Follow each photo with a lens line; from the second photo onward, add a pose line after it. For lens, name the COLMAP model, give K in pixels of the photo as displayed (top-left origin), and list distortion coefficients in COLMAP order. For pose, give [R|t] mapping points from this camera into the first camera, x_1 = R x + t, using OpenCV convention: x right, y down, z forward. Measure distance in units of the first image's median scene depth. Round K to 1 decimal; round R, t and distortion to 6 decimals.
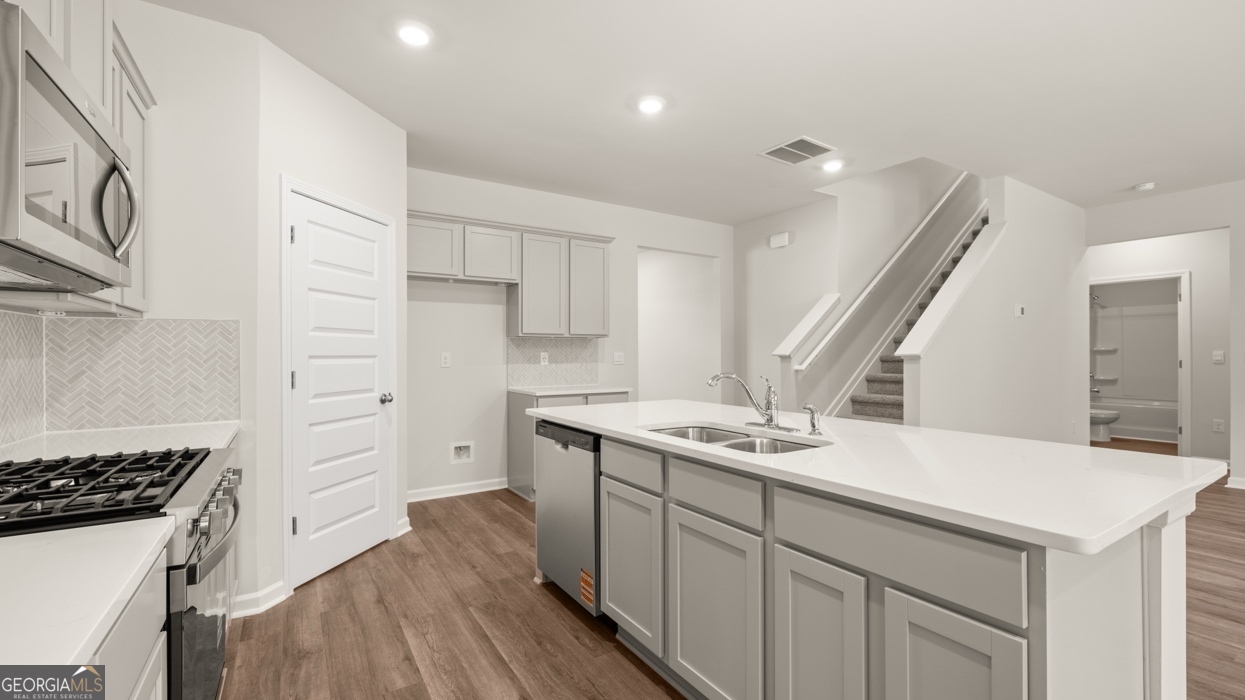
lens RADIAL K [[516.5, 0, 624.8], [0, 516.5, 352.8], [0, 0, 1]] dist [-0.000879, 0.000289]
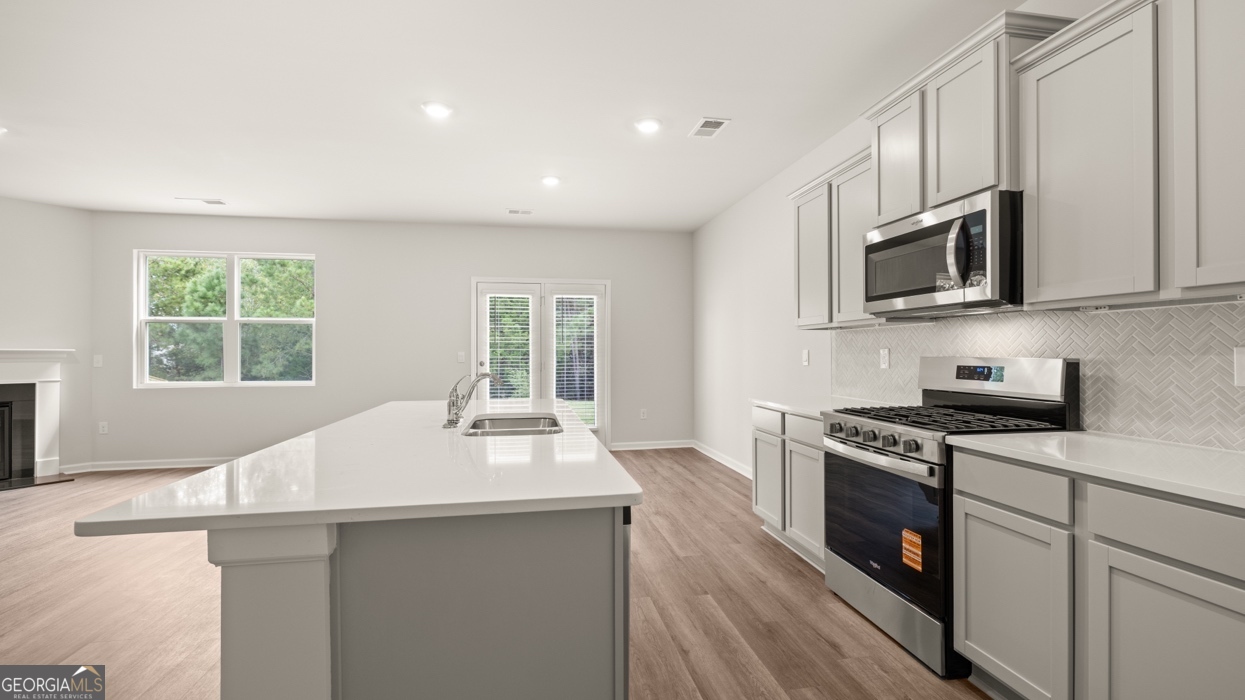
lens RADIAL K [[516.5, 0, 624.8], [0, 516.5, 352.8], [0, 0, 1]] dist [-0.000879, 0.000289]
pose [[-0.926151, 0.002126, 0.377146, -0.312525], [0.002089, 0.999998, -0.000506, 0.002865], [-0.377146, 0.000319, -0.926154, 1.305540]]
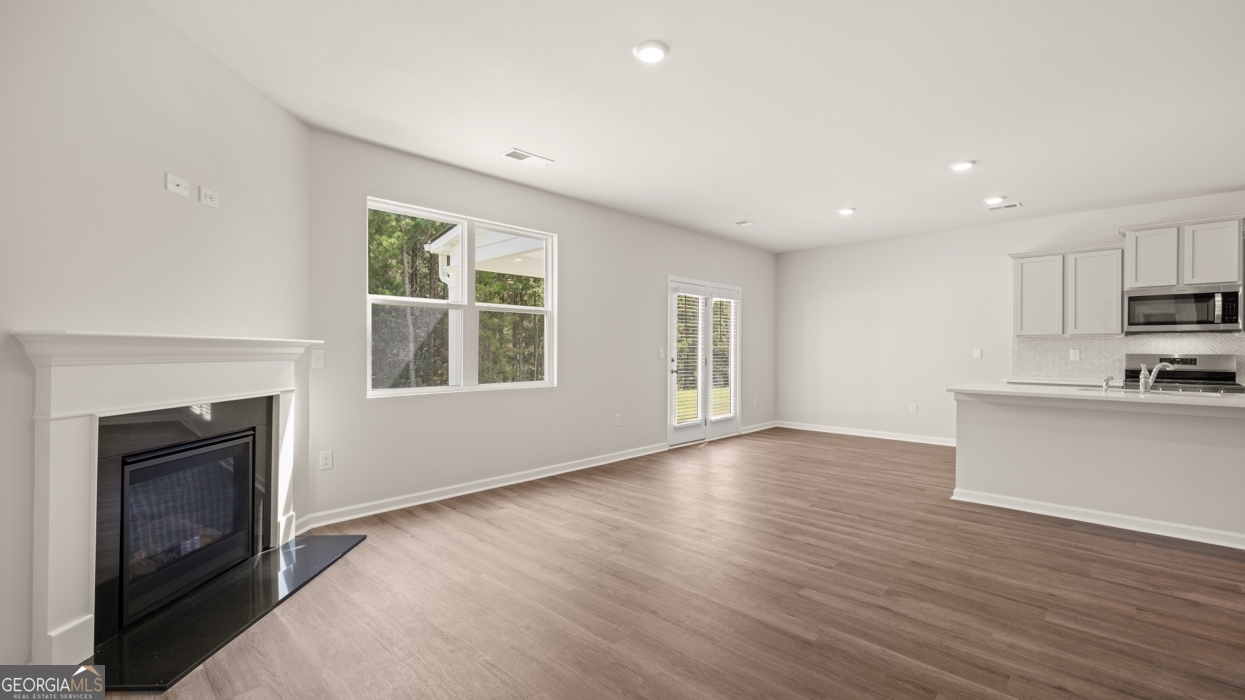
lens RADIAL K [[516.5, 0, 624.8], [0, 516.5, 352.8], [0, 0, 1]] dist [-0.000879, 0.000289]
pose [[-0.975970, -0.002880, -0.217888, 1.680179], [-0.003705, 0.999987, 0.003381, 0.007173], [0.217875, 0.004107, -0.975968, 1.644031]]
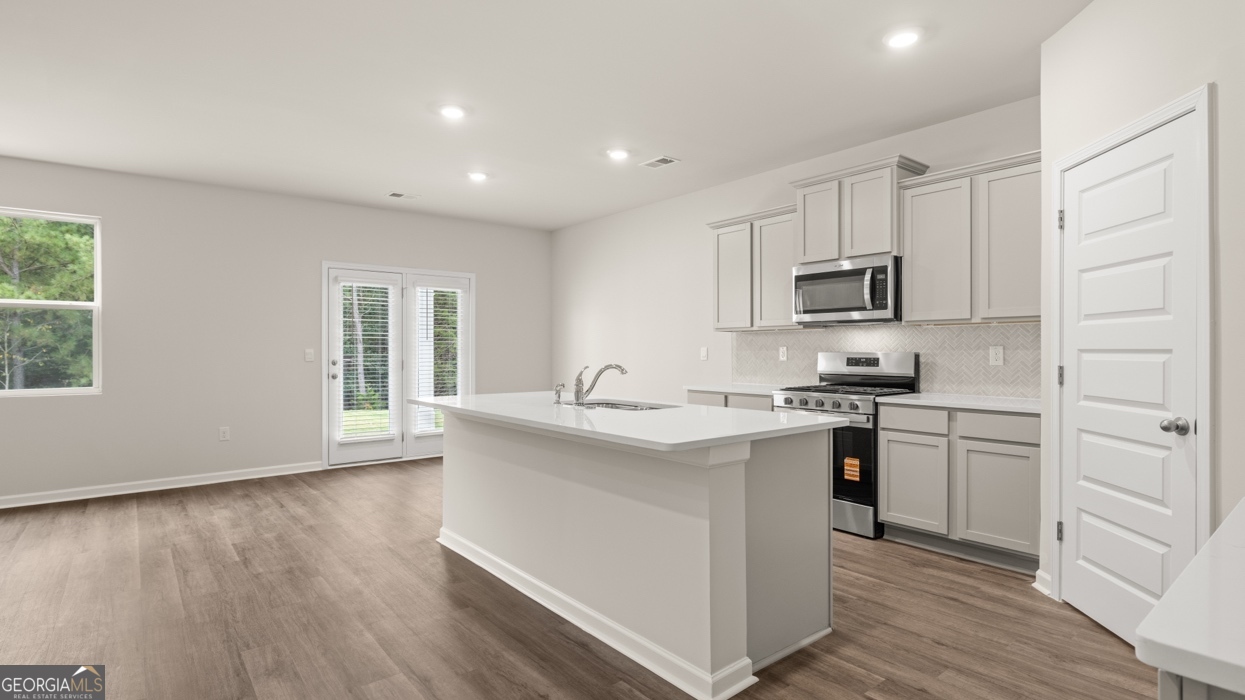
lens RADIAL K [[599.8, 0, 624.4], [0, 599.8, 356.4], [0, 0, 1]] dist [0.000815, 0.000177]
pose [[-0.994199, 0.003827, -0.107492, 0.232752], [0.002808, 0.999950, 0.009622, 0.005538], [0.107524, 0.009265, -0.994159, 1.775955]]
